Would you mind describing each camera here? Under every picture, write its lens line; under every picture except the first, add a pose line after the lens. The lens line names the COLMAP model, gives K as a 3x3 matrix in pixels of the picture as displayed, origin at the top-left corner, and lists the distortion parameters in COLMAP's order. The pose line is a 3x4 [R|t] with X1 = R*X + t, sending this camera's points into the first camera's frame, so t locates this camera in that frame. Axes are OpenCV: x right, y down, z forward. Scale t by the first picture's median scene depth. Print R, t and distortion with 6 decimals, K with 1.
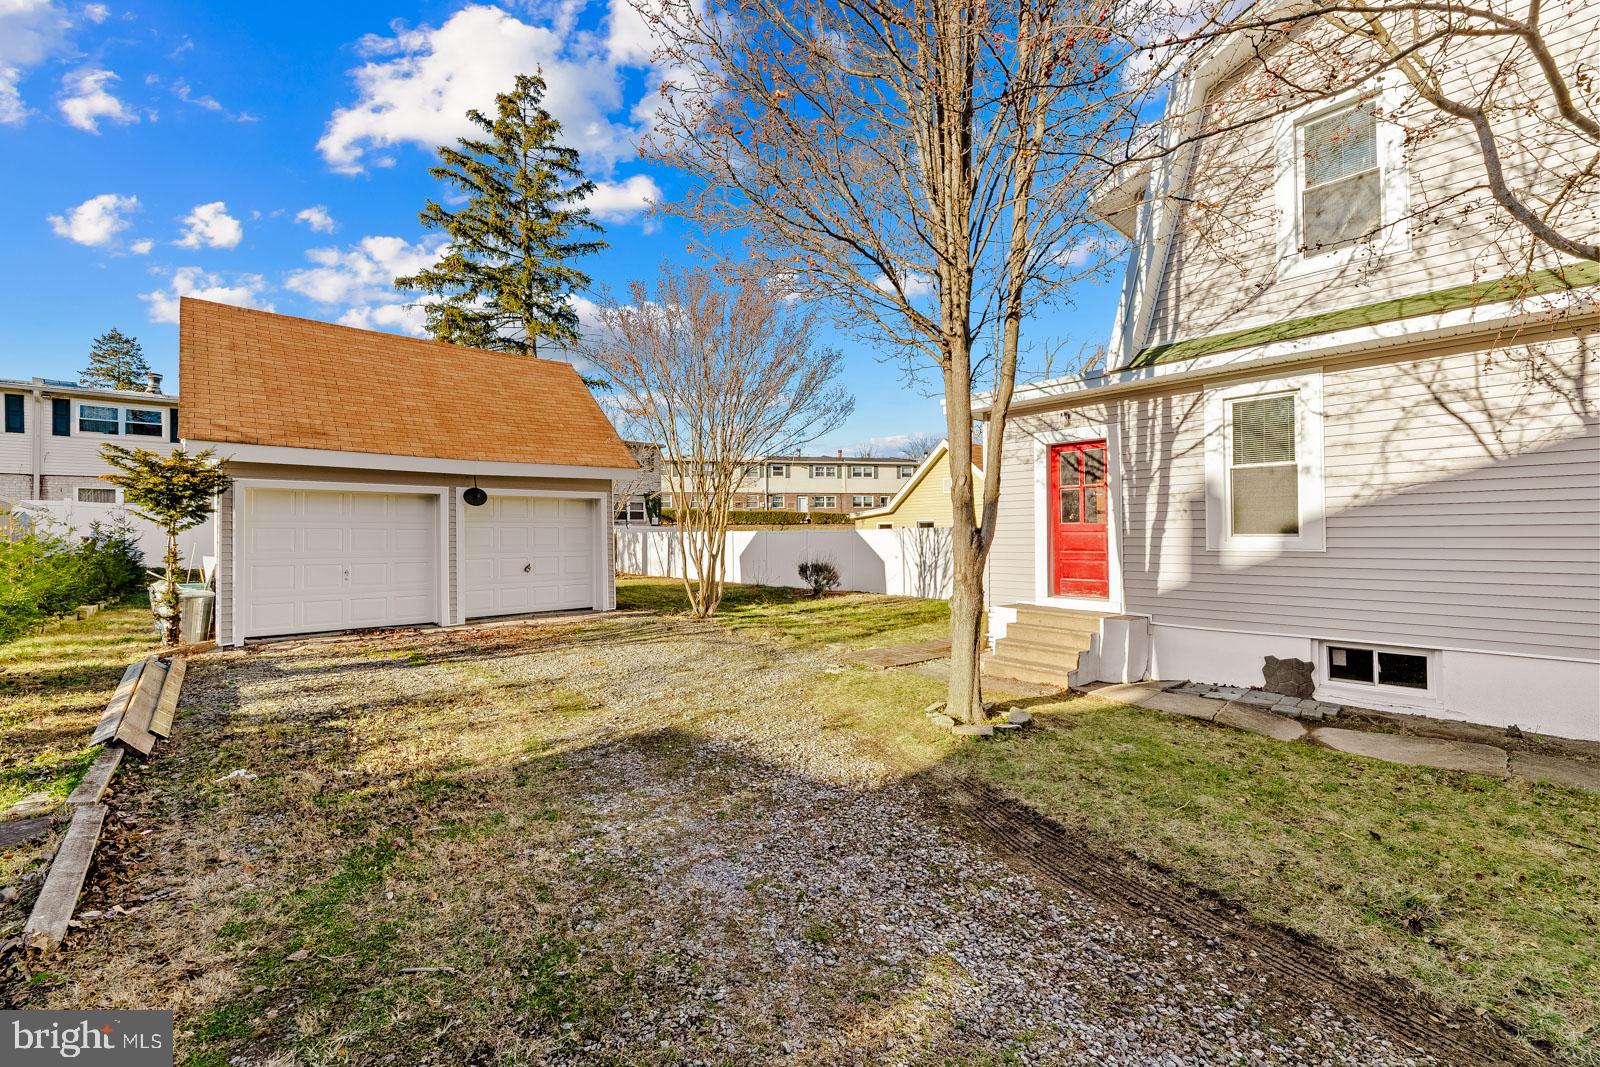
lens RADIAL K [[662.0, 0, 810.4], [0, 662.0, 535.2], [0, 0, 1]] dist [0.000605, 0.000195]
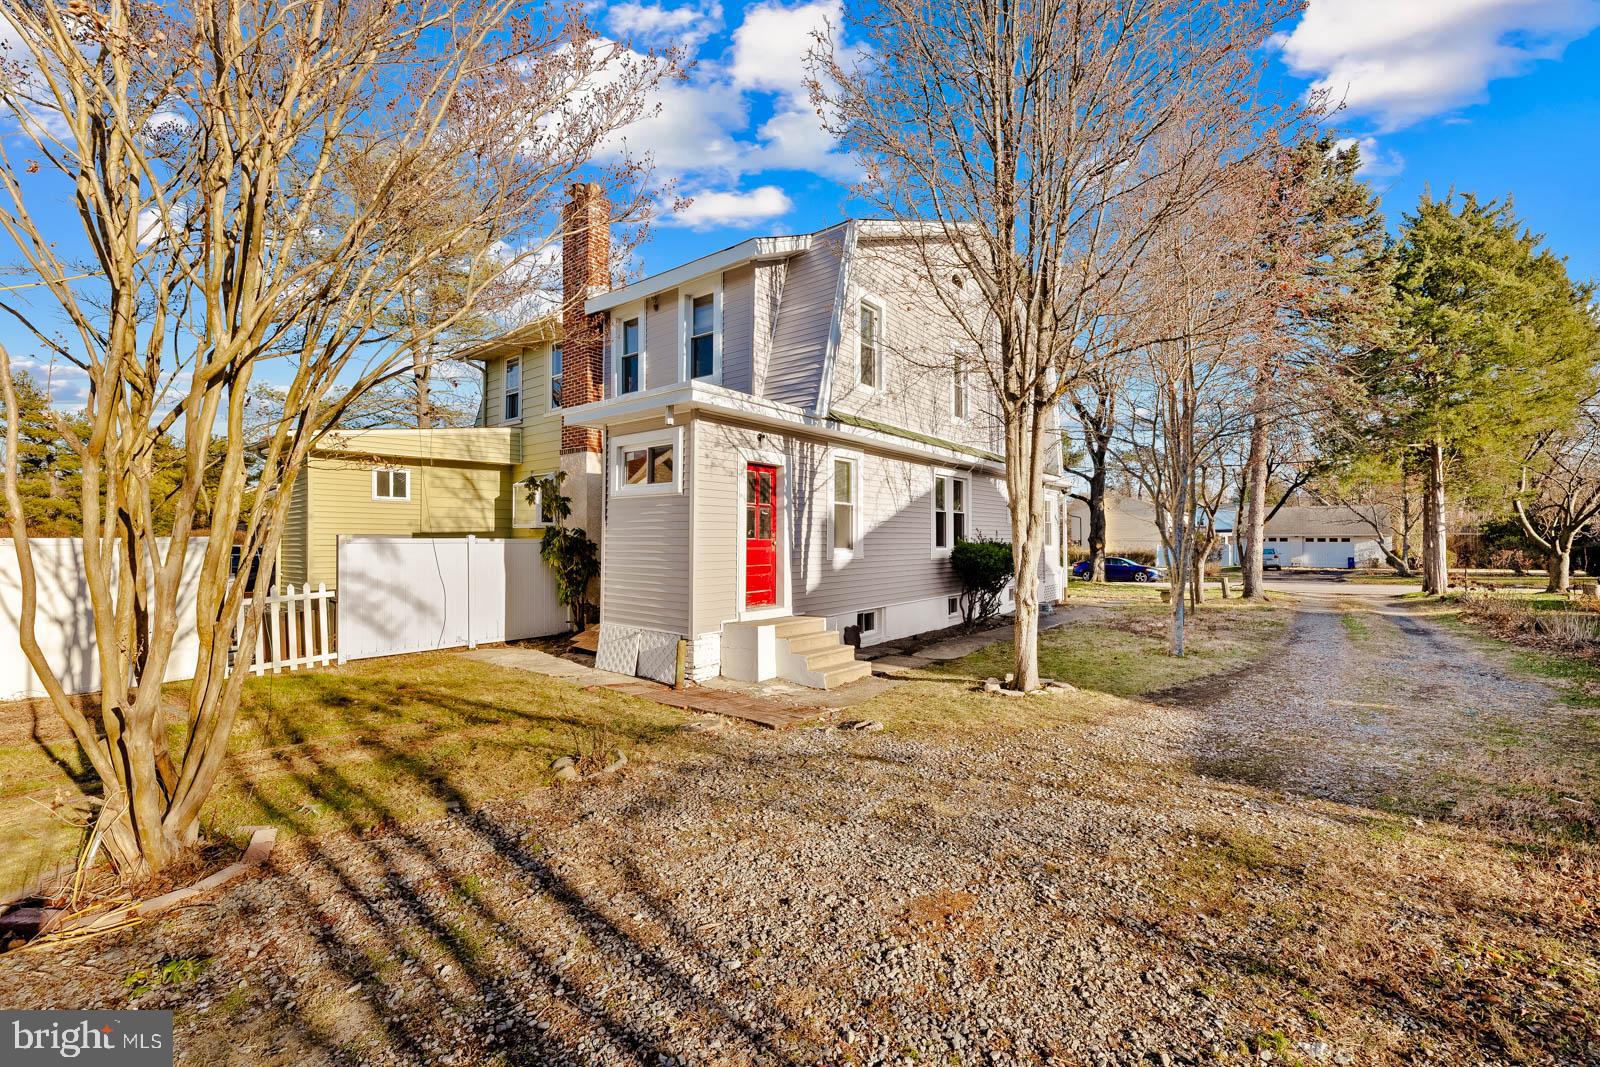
lens RADIAL K [[662.0, 0, 810.4], [0, 662.0, 535.2], [0, 0, 1]] dist [0.000605, 0.000195]
pose [[-0.182360, 0.004061, 0.983223, -0.750165], [-0.007124, 0.999960, -0.005451, -0.021691], [-0.983206, -0.007998, -0.182324, 1.249905]]
